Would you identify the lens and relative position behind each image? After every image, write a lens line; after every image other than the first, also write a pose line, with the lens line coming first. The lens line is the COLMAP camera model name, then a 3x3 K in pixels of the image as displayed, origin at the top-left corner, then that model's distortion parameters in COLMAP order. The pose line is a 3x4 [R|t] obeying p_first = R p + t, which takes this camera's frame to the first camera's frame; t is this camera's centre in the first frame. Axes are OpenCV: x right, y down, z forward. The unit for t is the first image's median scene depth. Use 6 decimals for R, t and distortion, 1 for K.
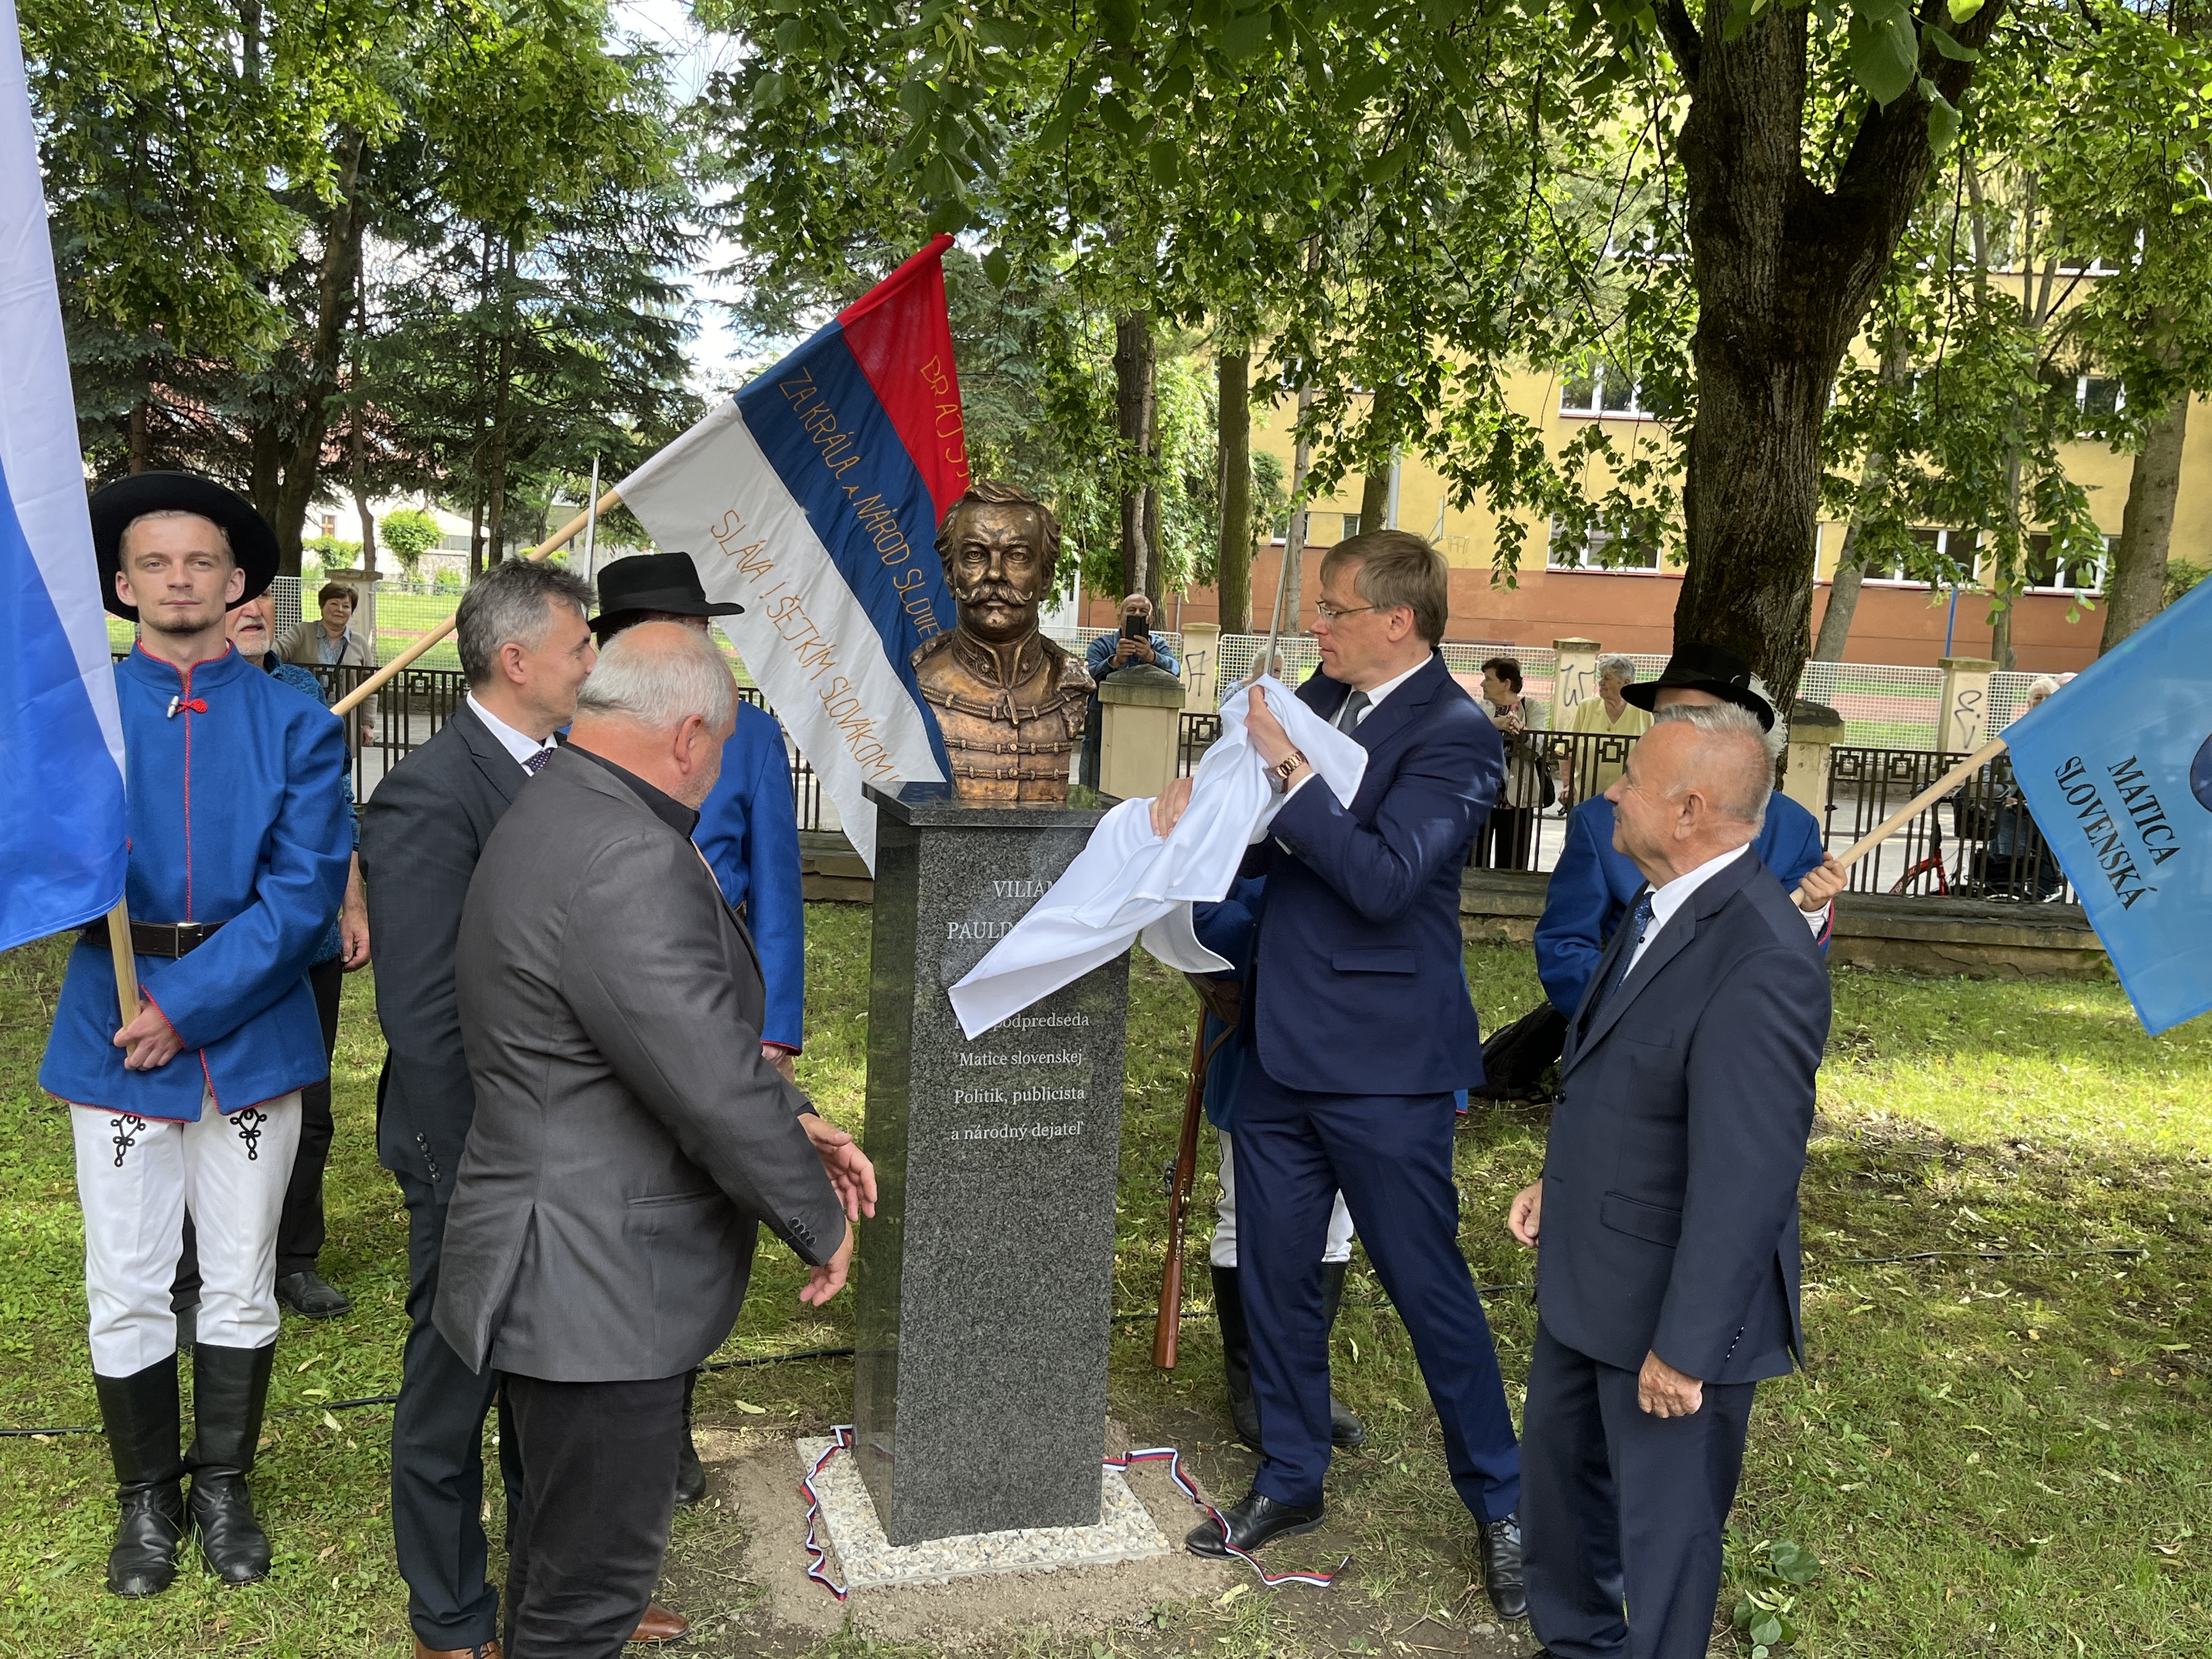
lens RADIAL K [[1944.2, 0, 1097.0], [0, 1944.2, 837.1], [0, 0, 1]] dist [0.073144, -0.054133]
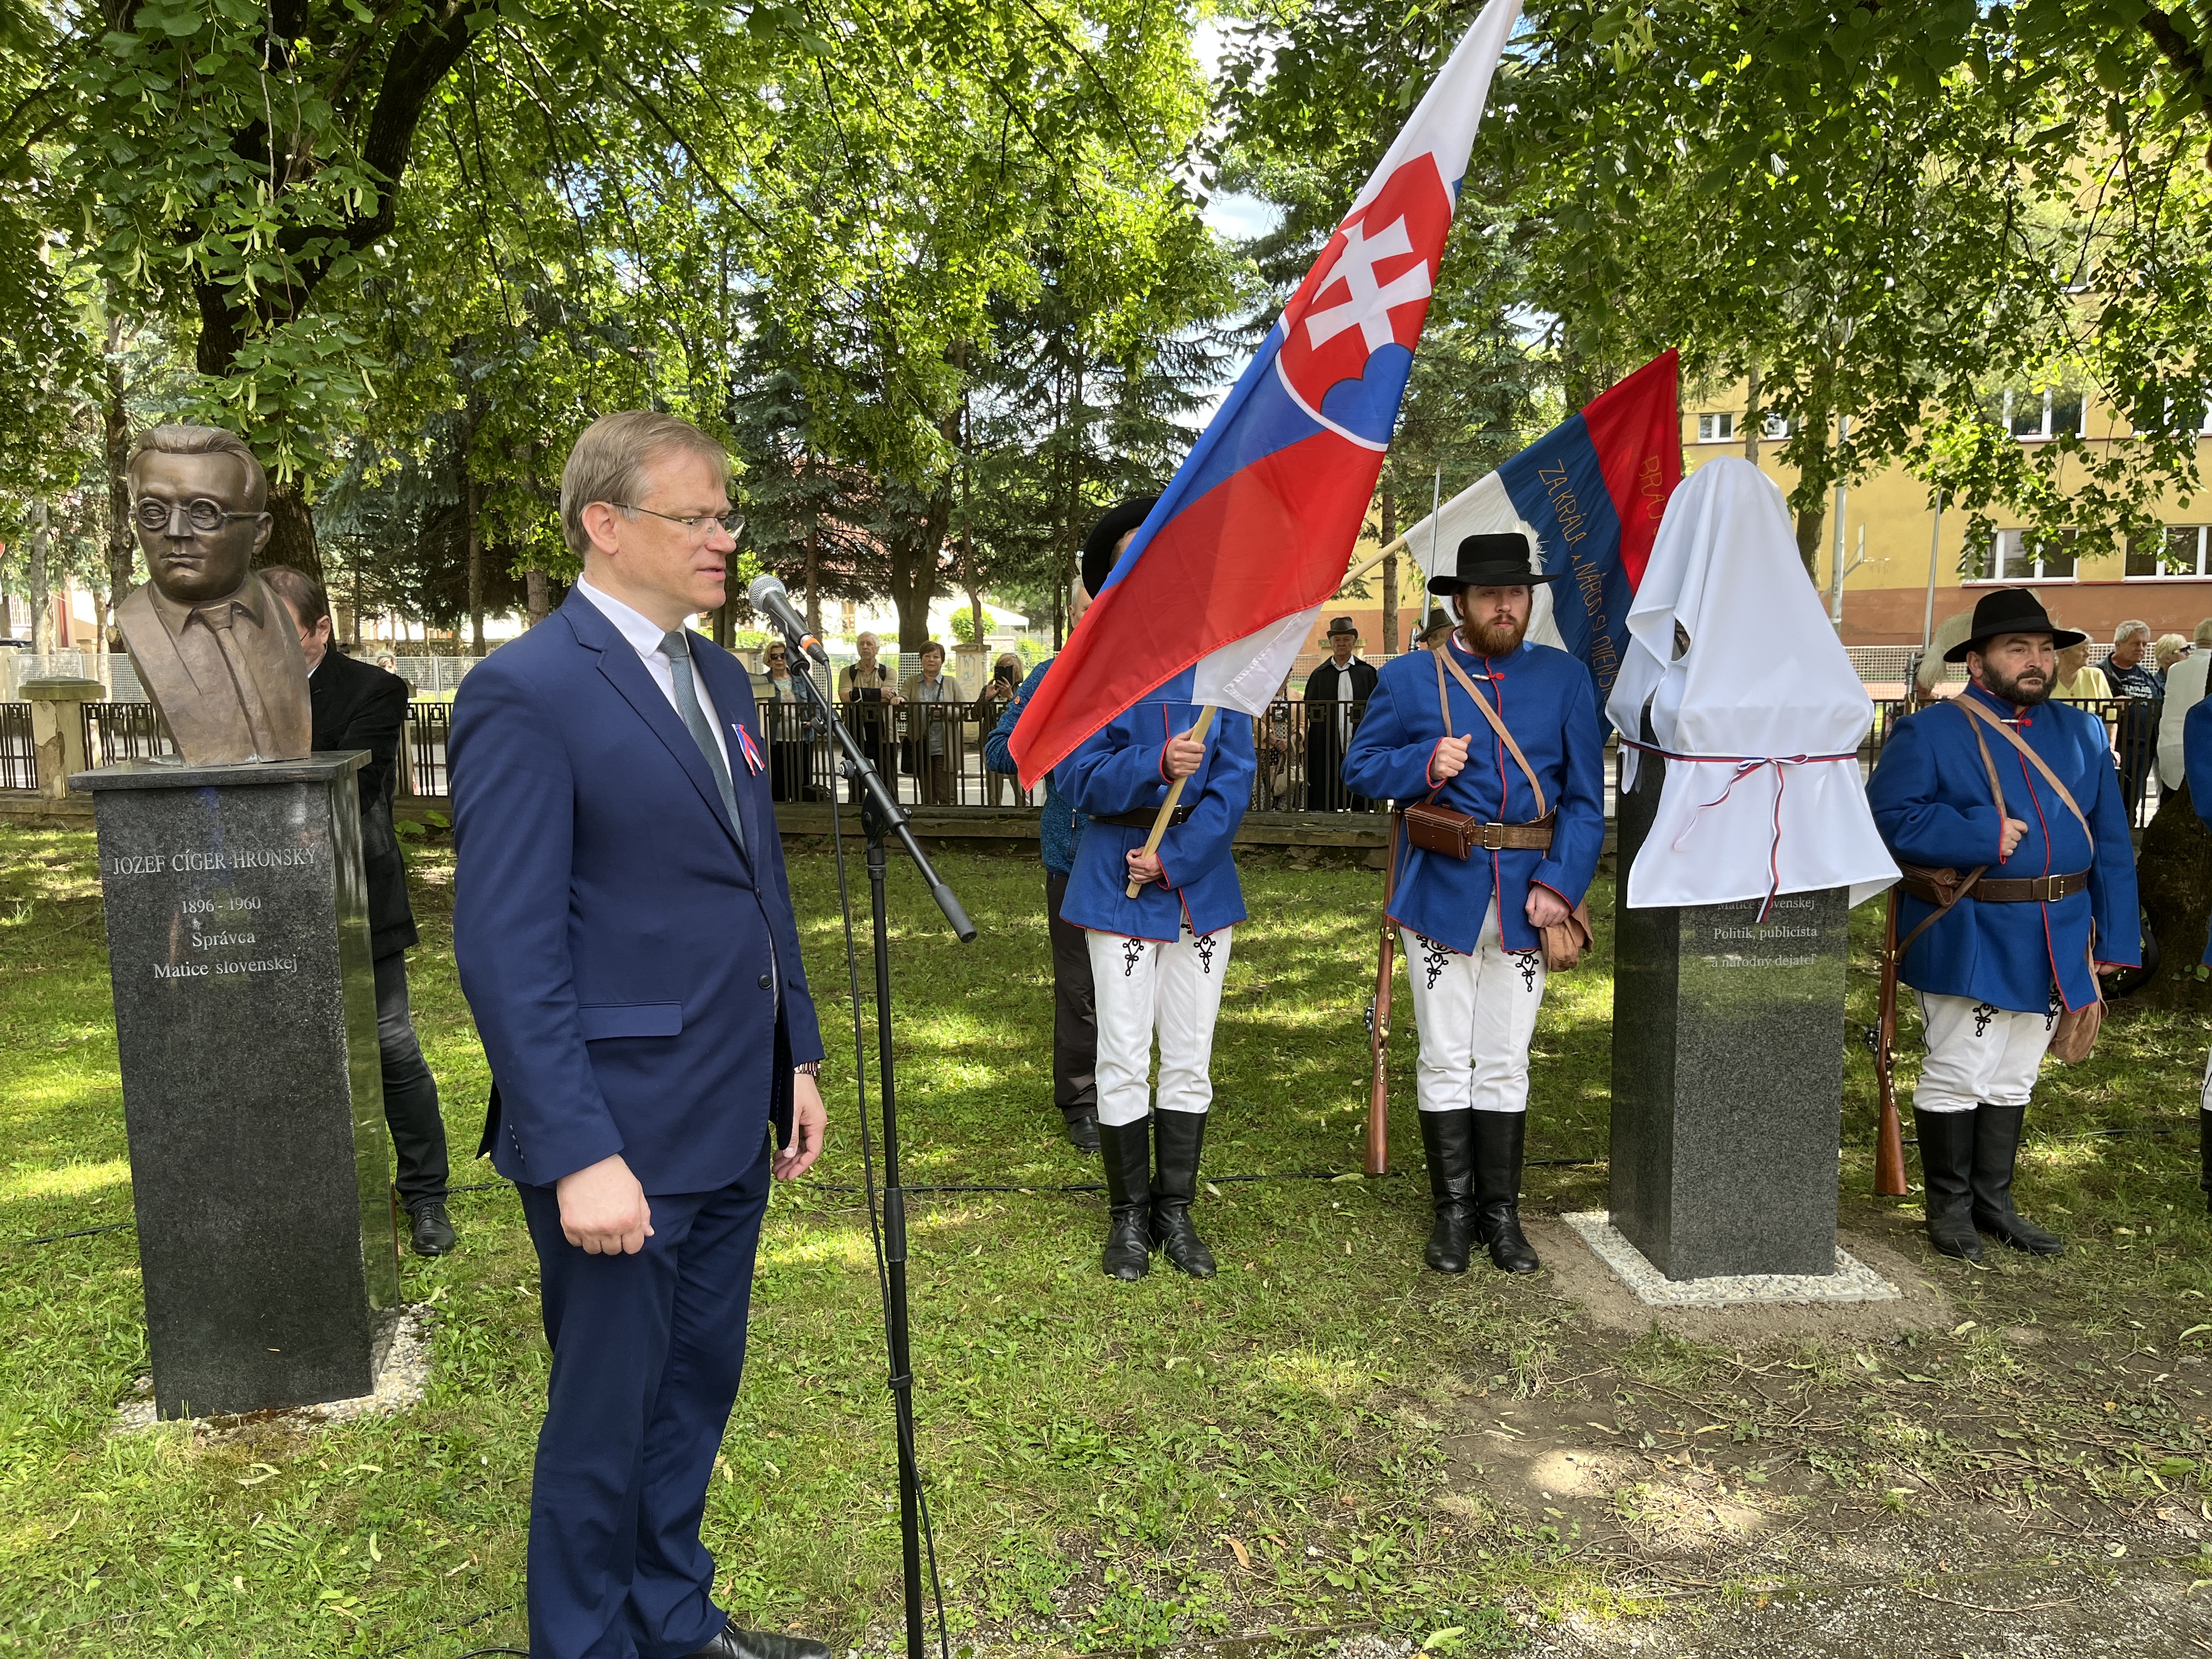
lens RADIAL K [[1645.0, 0, 1102.5], [0, 1645.0, 836.0], [0, 0, 1]] dist [0.047480, -0.073778]
pose [[0.968547, -0.033419, -0.246576, -0.064925], [0.029896, 0.999391, -0.018016, 0.025830], [0.247028, 0.010078, 0.968956, -0.054211]]
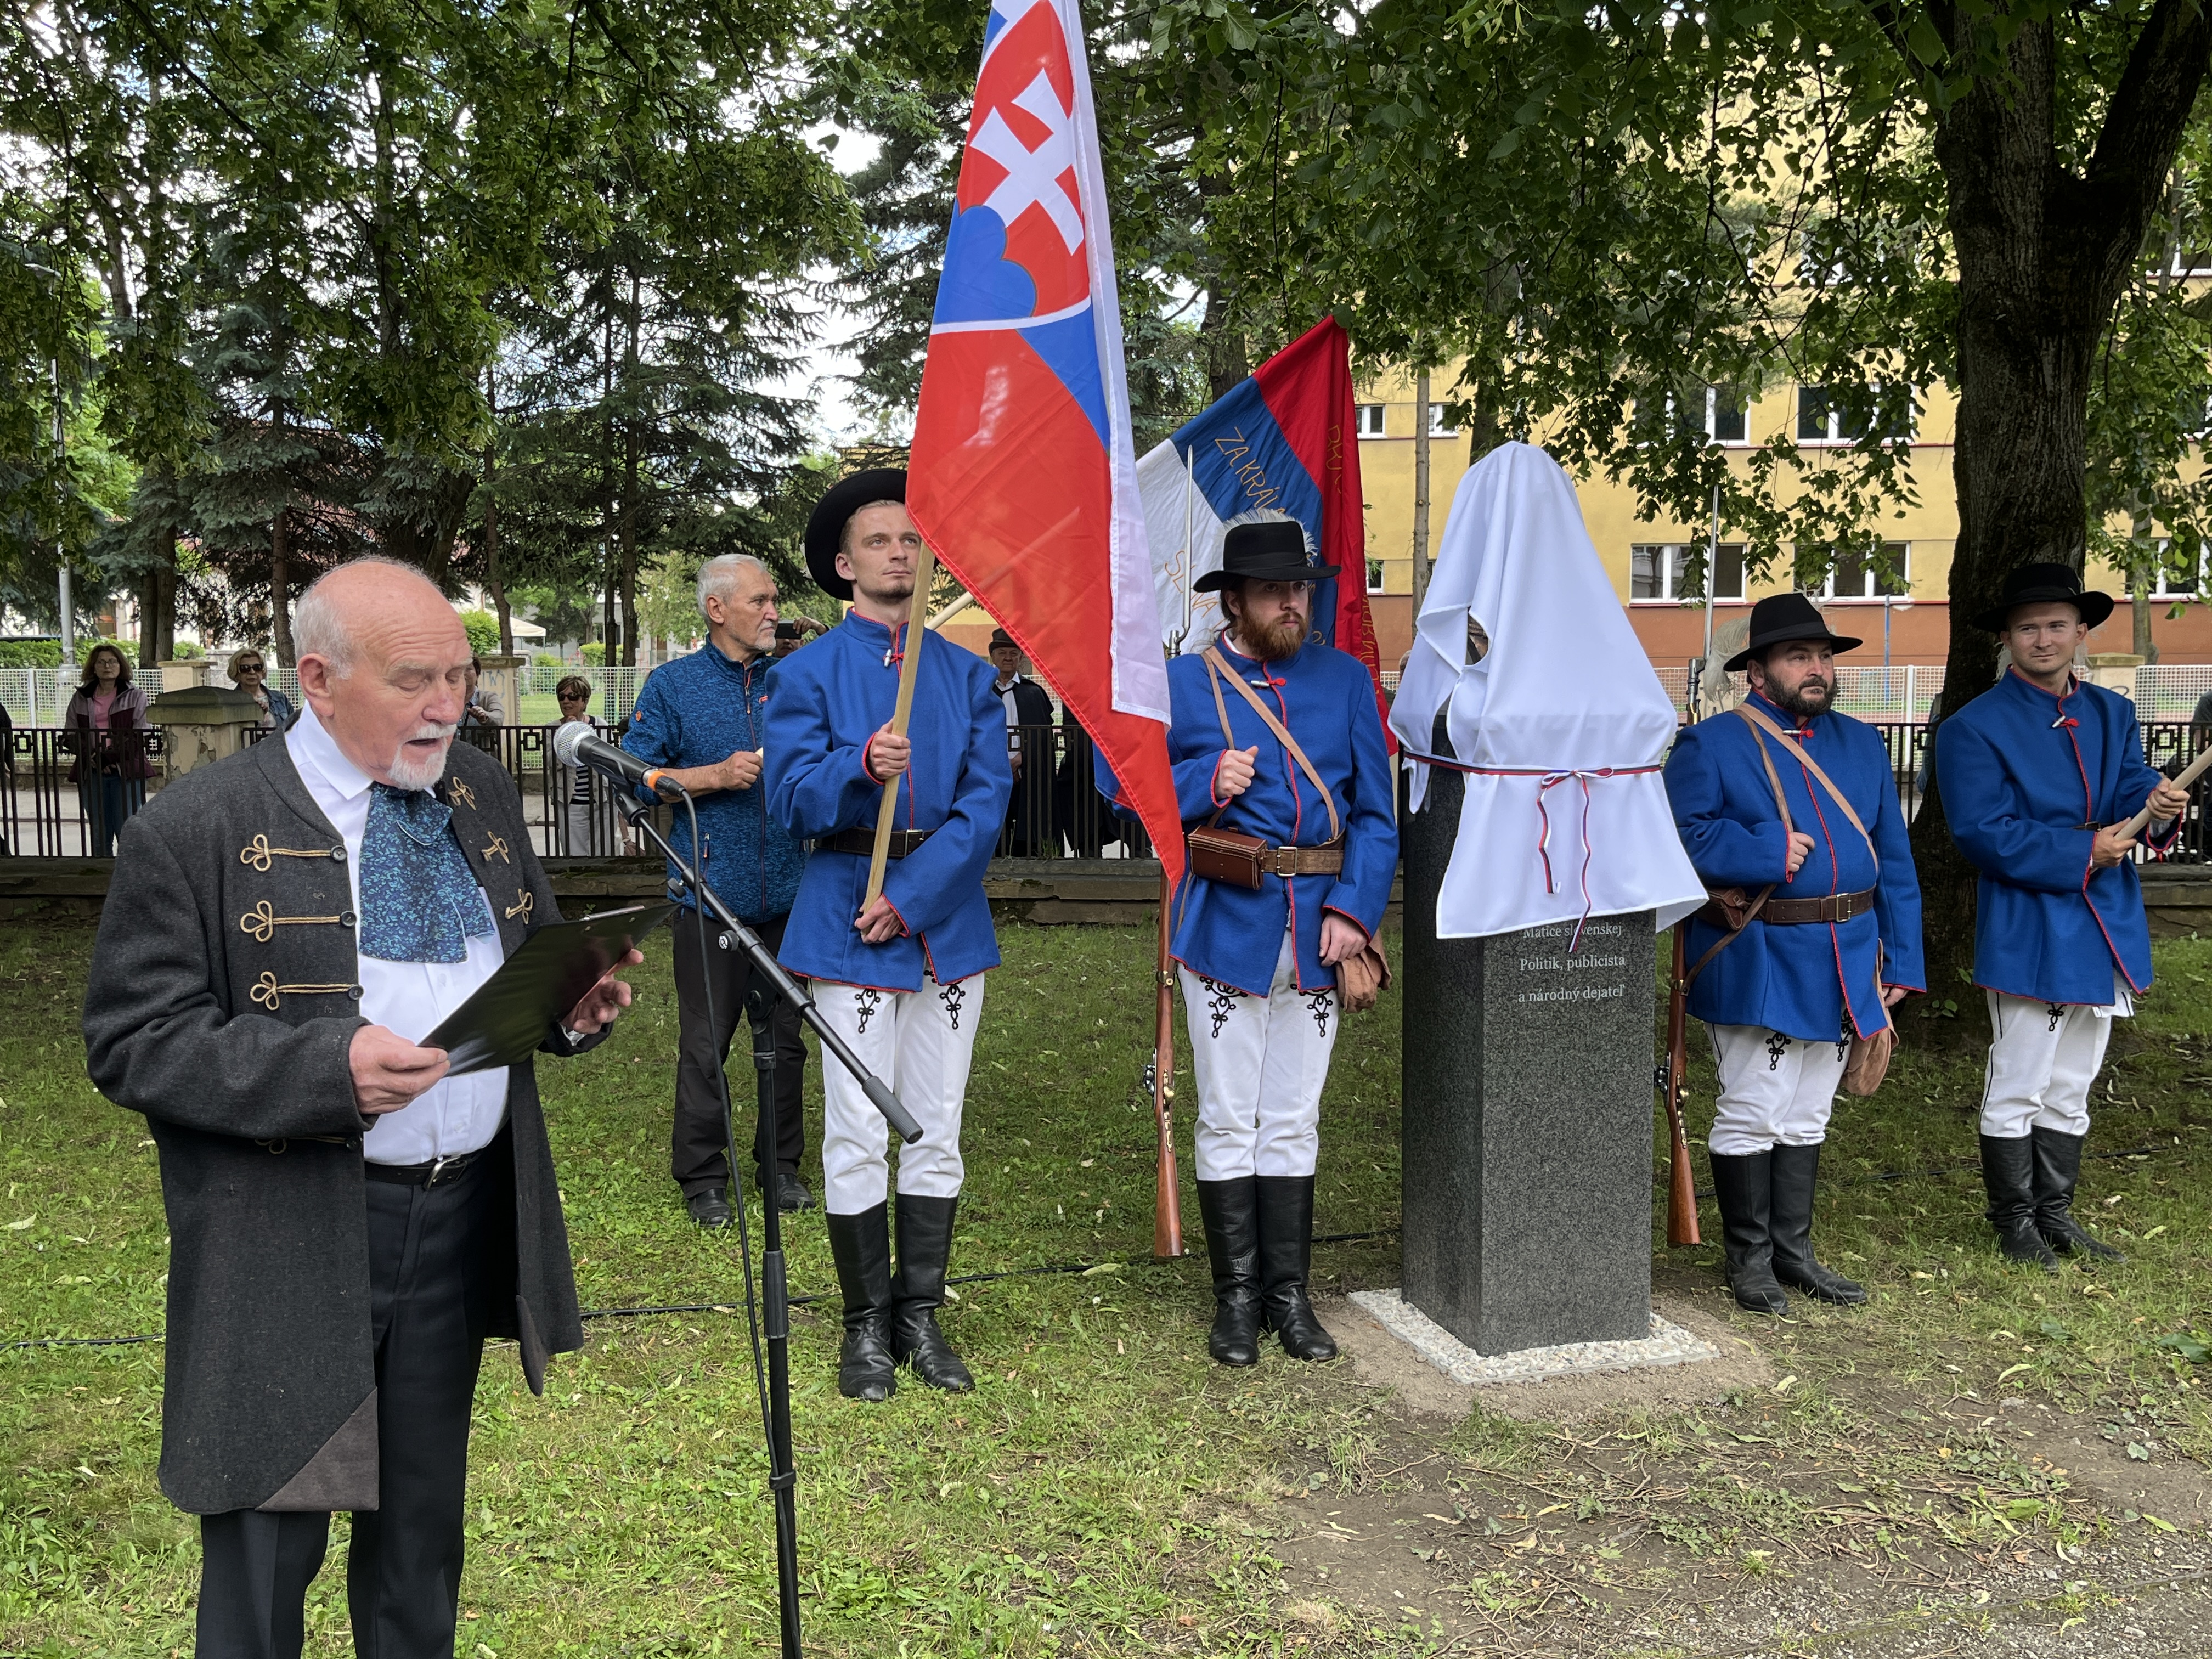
lens RADIAL K [[2023.4, 0, 1093.9], [0, 2023.4, 815.6], [0, 0, 1]] dist [0.021775, 0.001138]
pose [[0.998395, -0.051174, -0.024263, -0.099352], [0.049876, 0.997434, -0.051367, 0.031694], [0.026830, 0.050074, 0.998385, -0.075989]]
